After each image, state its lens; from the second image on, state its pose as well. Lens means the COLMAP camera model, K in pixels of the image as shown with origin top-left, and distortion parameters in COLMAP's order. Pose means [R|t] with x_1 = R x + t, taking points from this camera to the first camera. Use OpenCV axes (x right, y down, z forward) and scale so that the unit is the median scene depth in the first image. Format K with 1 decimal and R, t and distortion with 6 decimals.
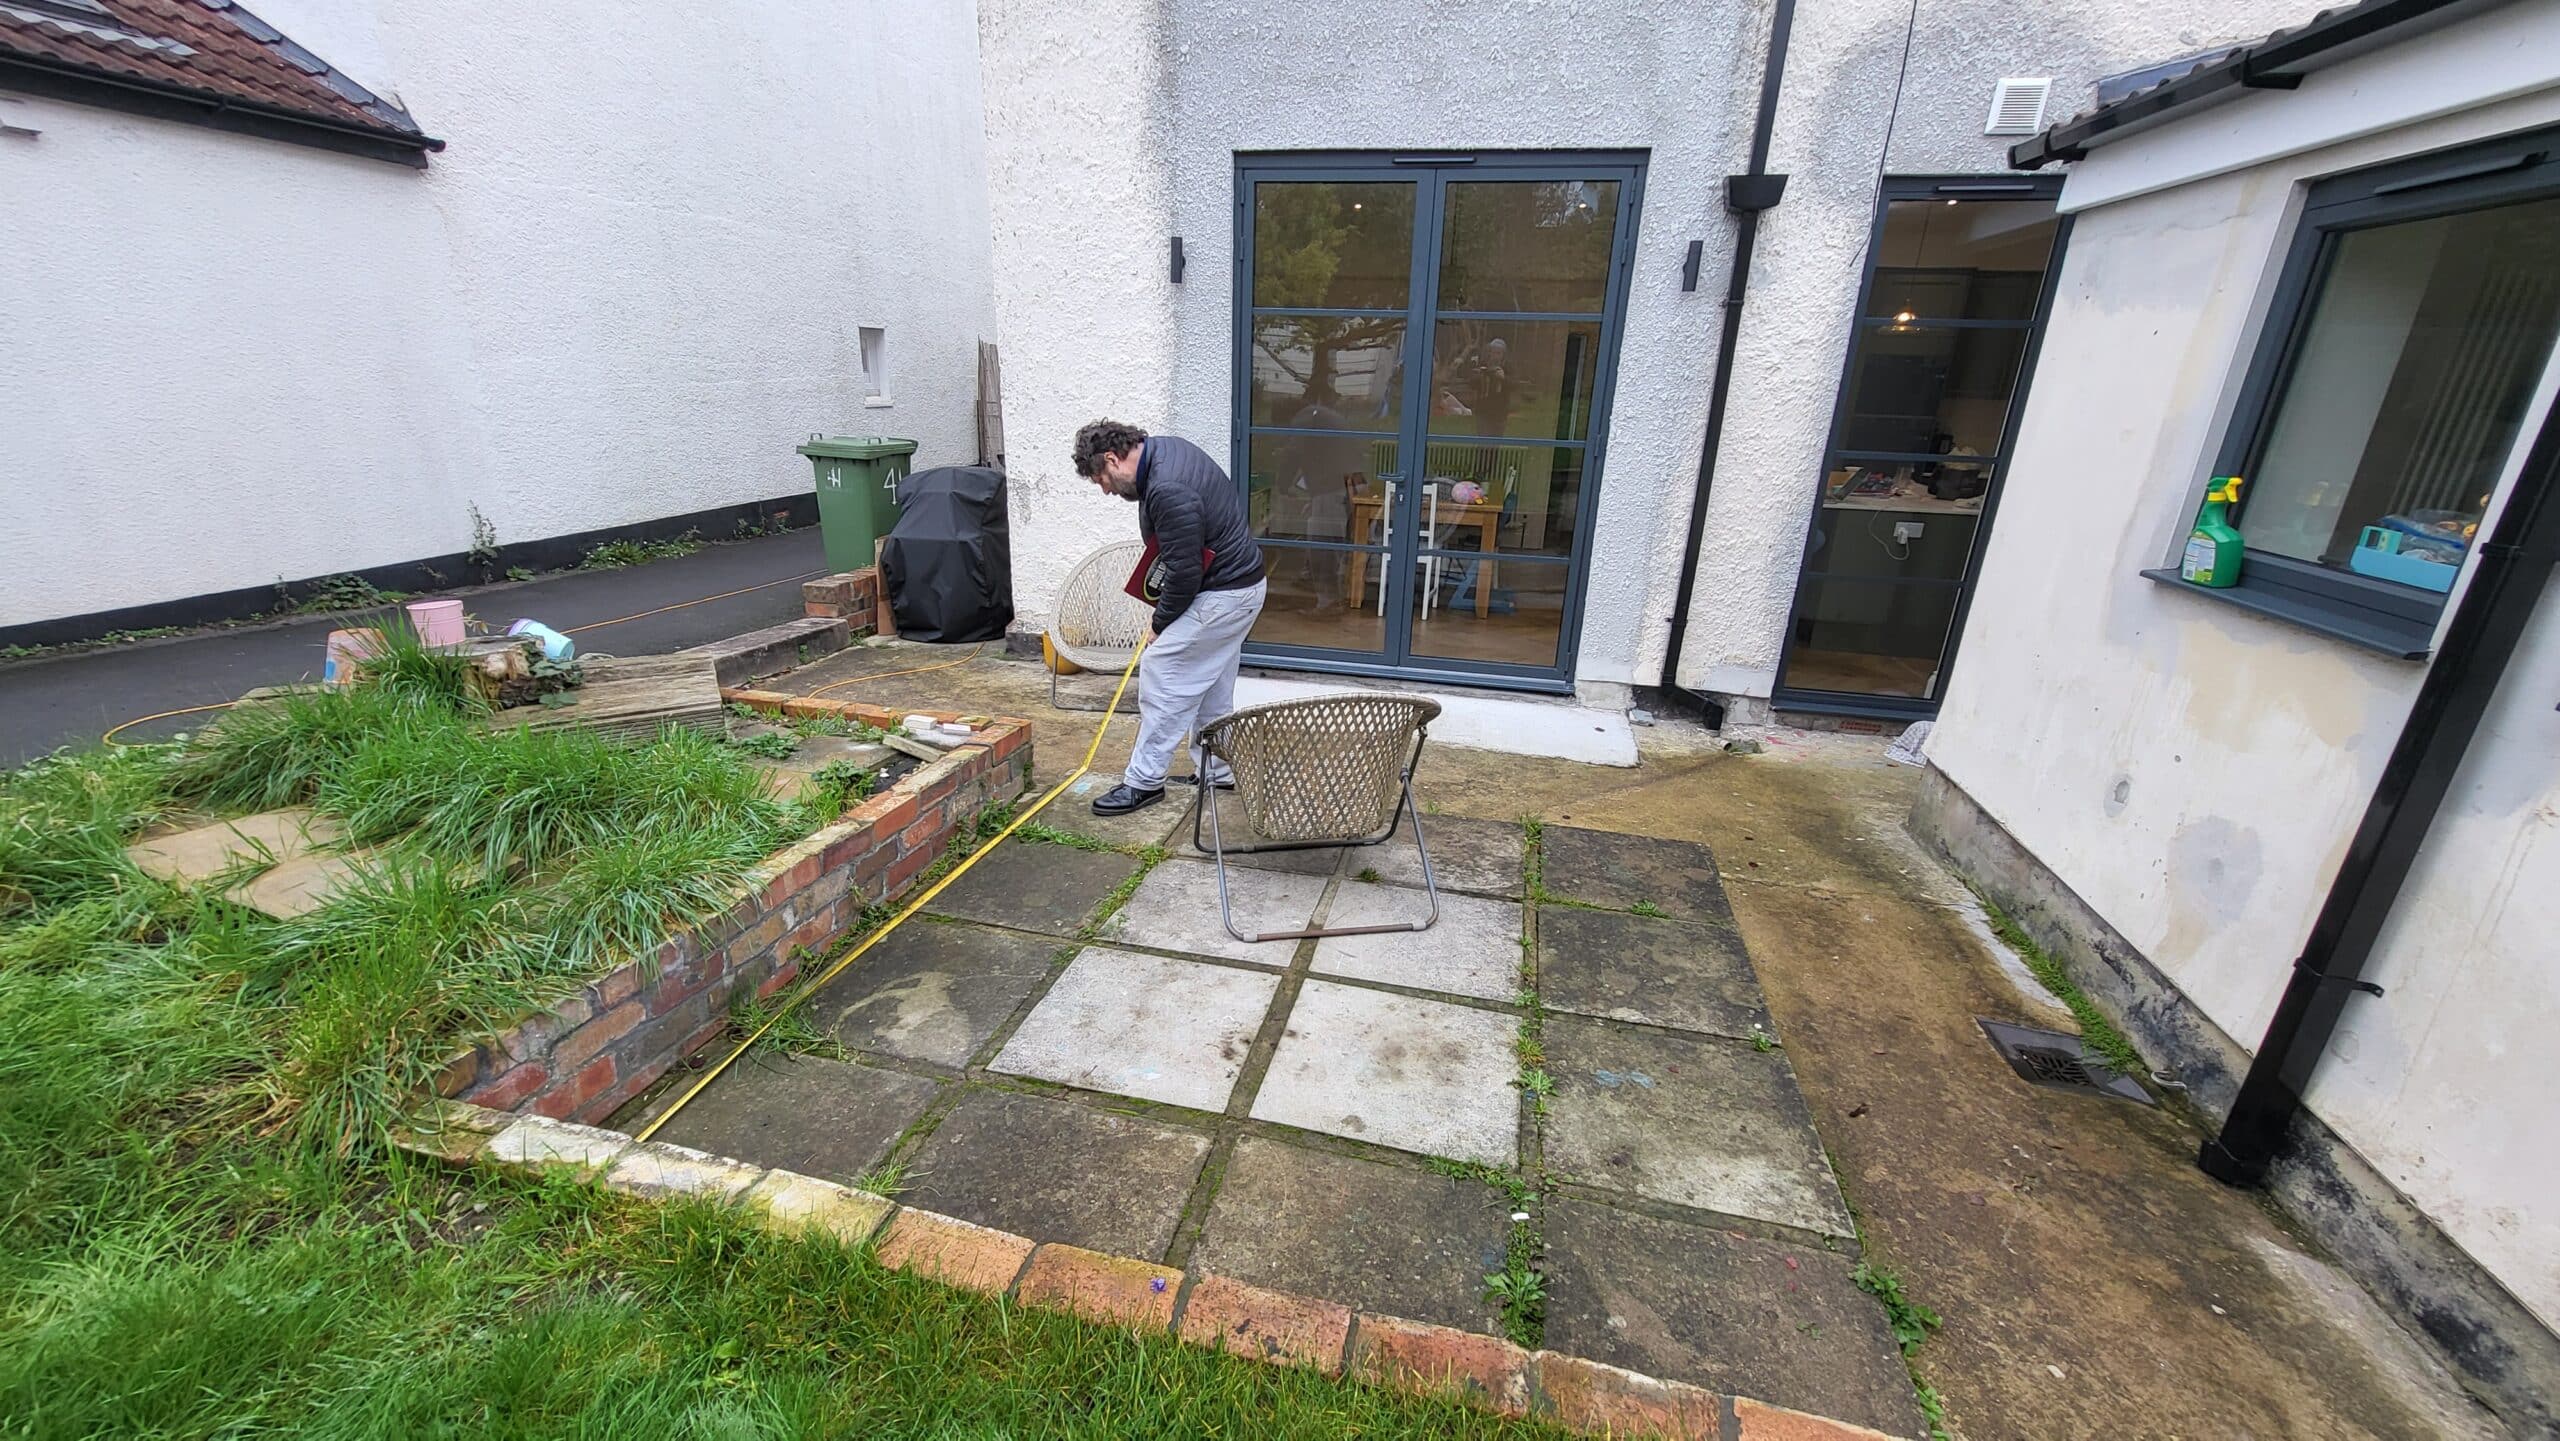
lens RADIAL K [[1005.8, 0, 1264.1], [0, 1005.8, 740.7], [0, 0, 1]] dist [0.002216, -0.000132]
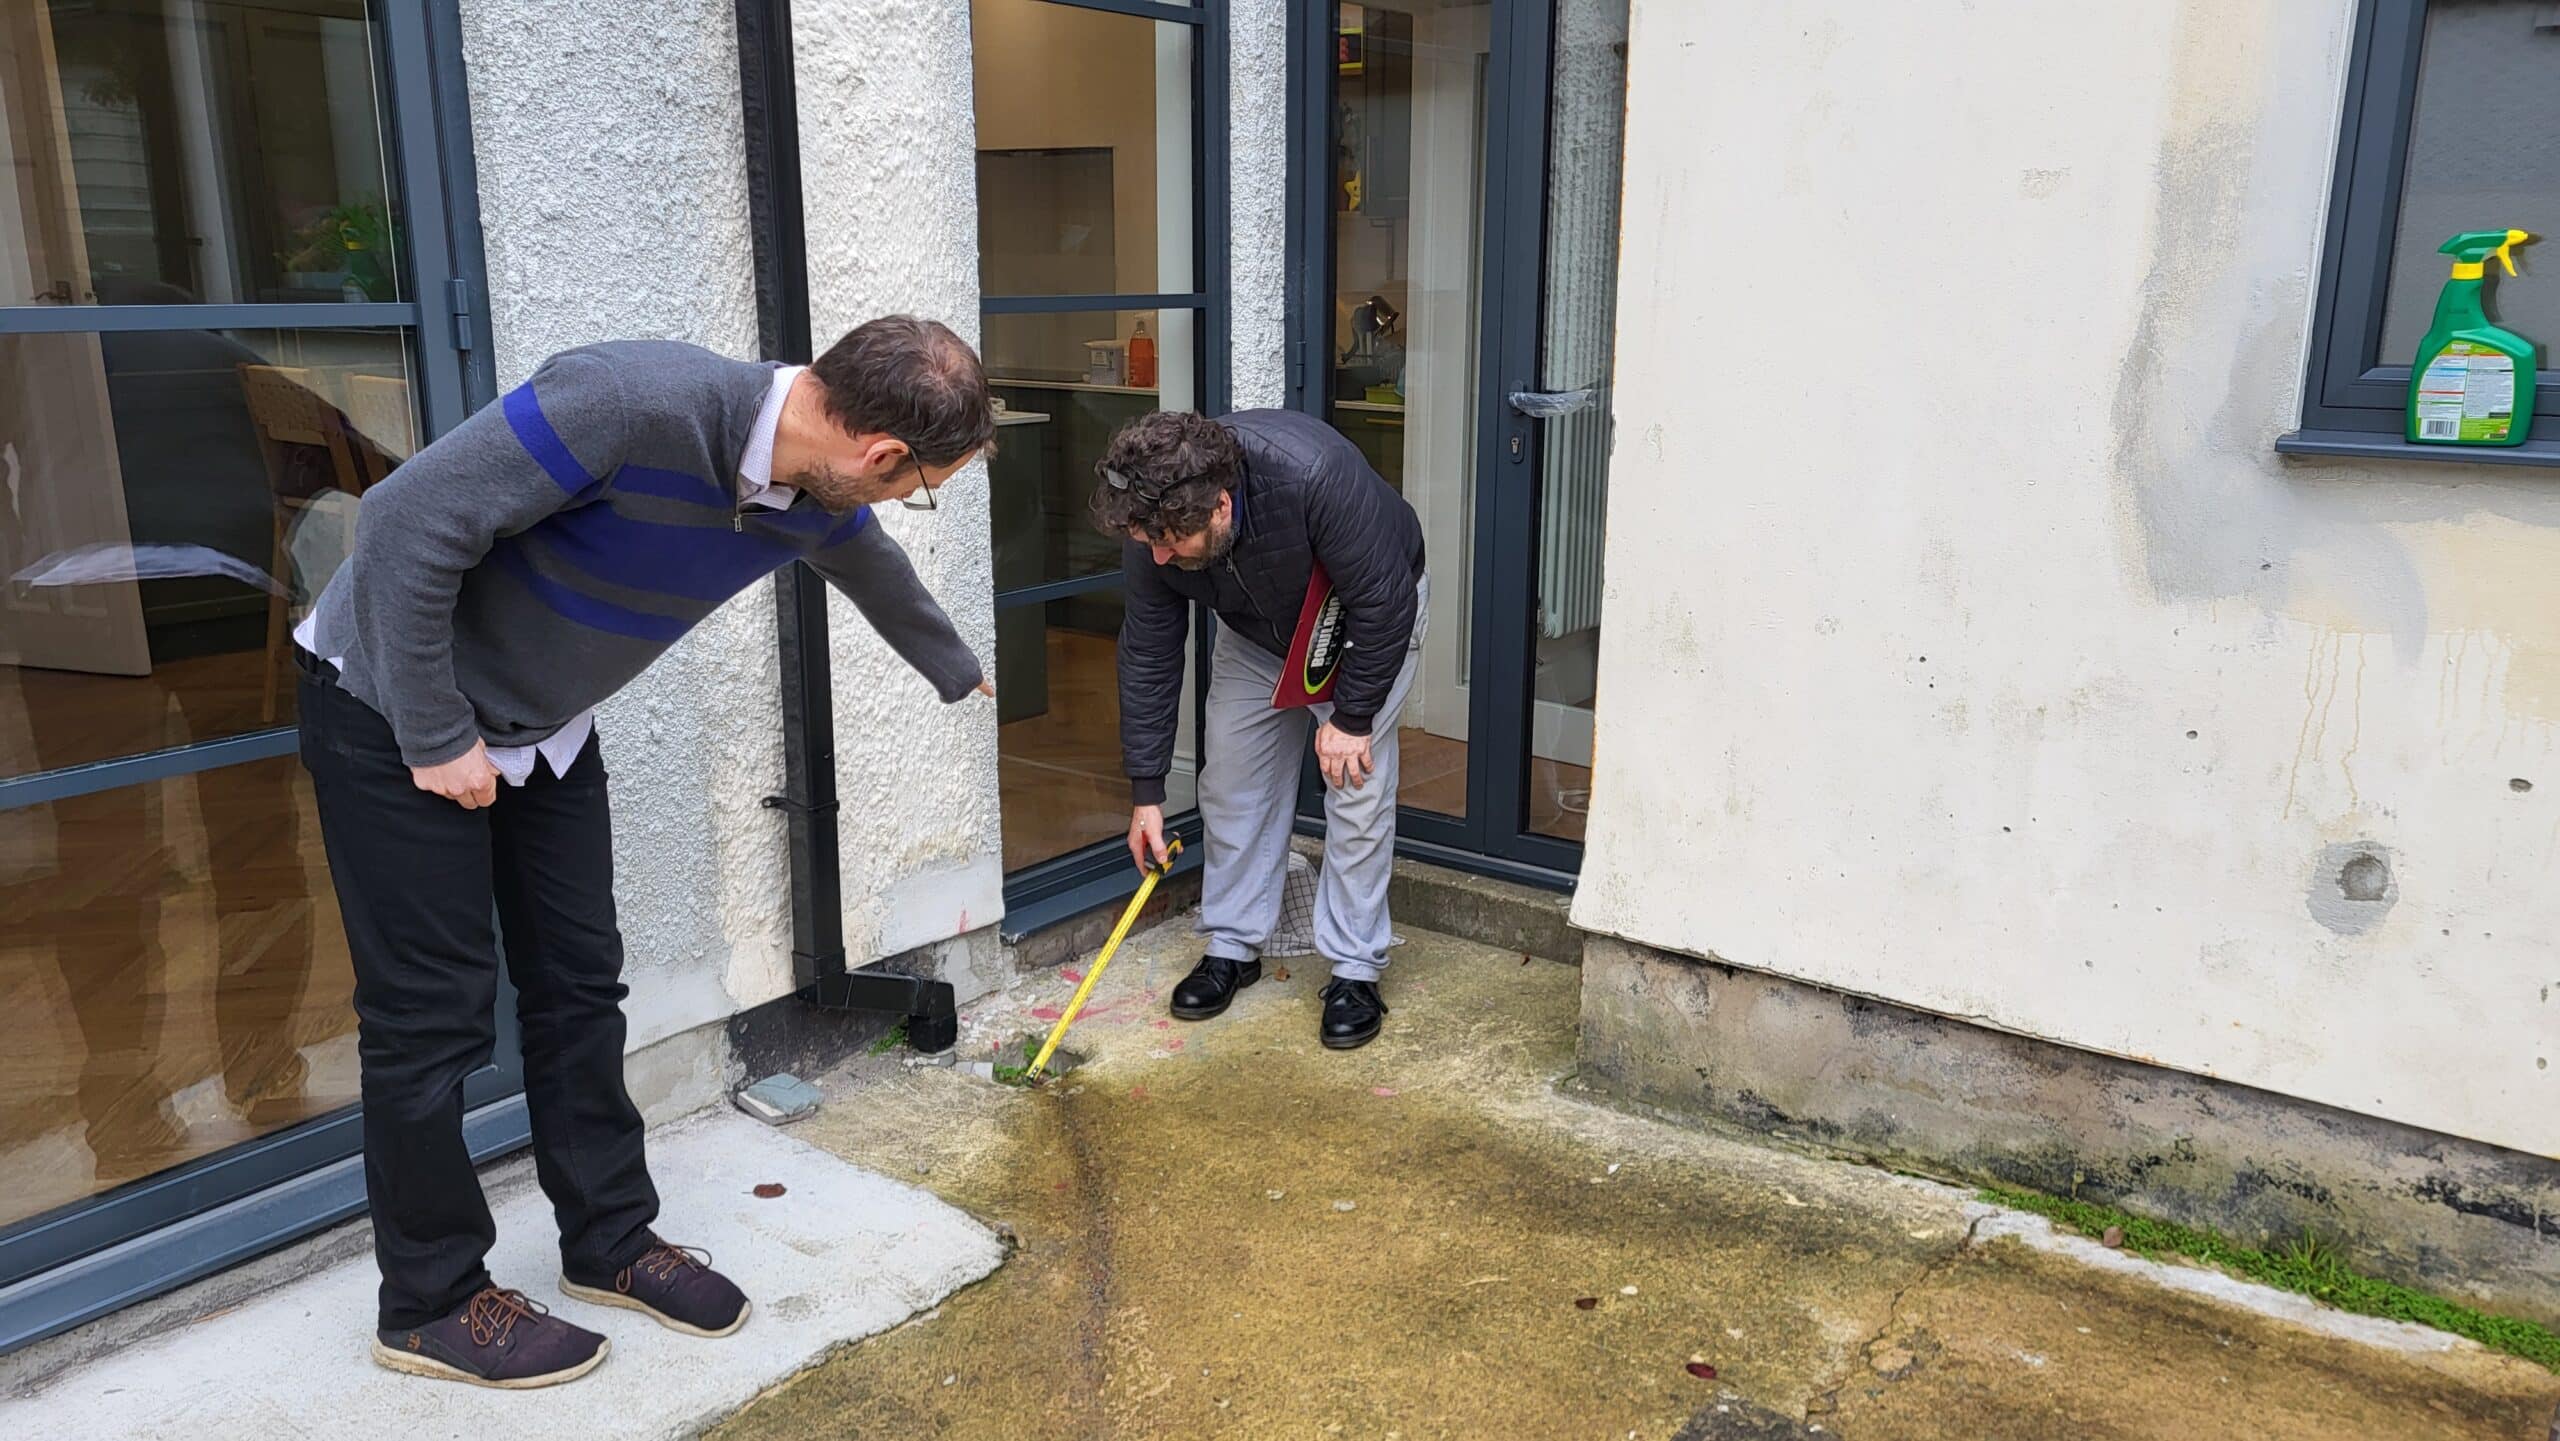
lens RADIAL K [[1925.1, 0, 1299.9], [0, 1925.1, 736.7], [0, 0, 1]] dist [0.060853, -0.038878]
pose [[0.404883, -0.243940, 0.881228, -0.109250], [0.322741, 0.939851, 0.111884, -0.175894], [-0.855516, 0.239109, 0.459259, 0.605598]]
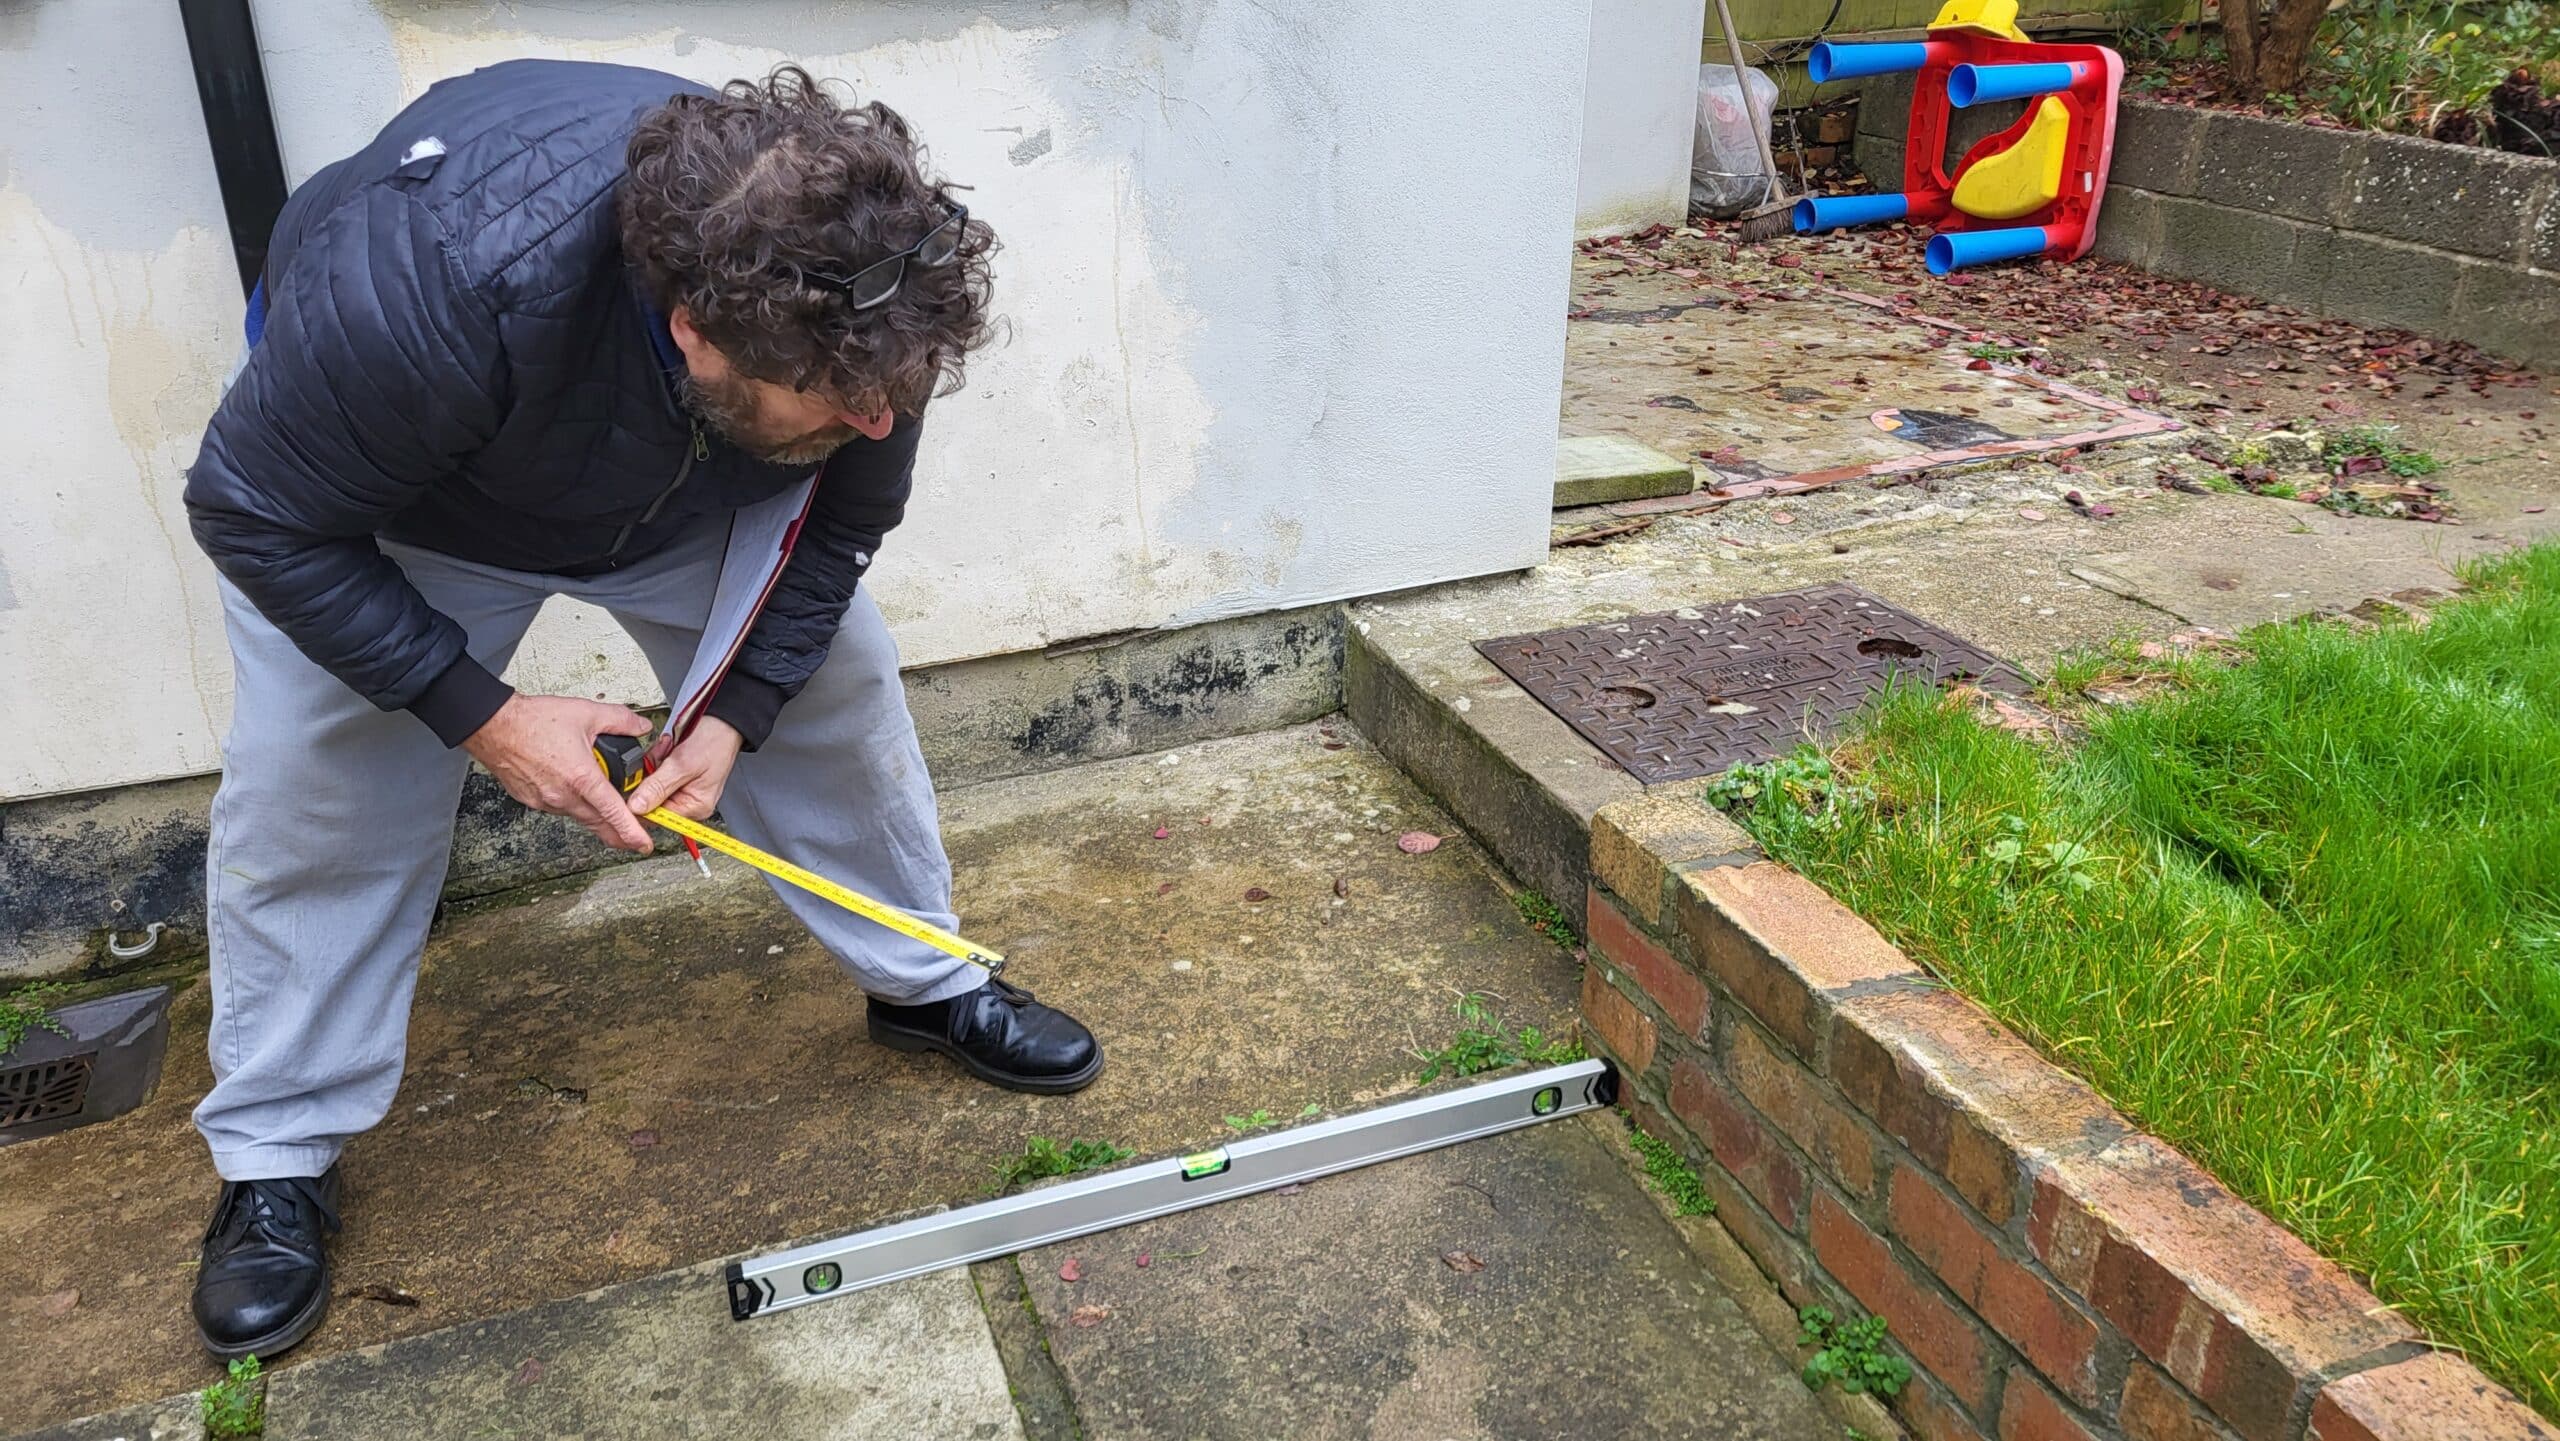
lens RADIAL K [[1925.1, 0, 1274.2], [0, 1925.1, 725.0], [0, 0, 1]] dist [0.060853, -0.038878]
pose [[-0.577451, -0.365492, 0.730045, -0.051518], [0.267932, 0.759836, 0.592335, -0.089822], [-0.771209, 0.537647, -0.340841, 0.451252]]
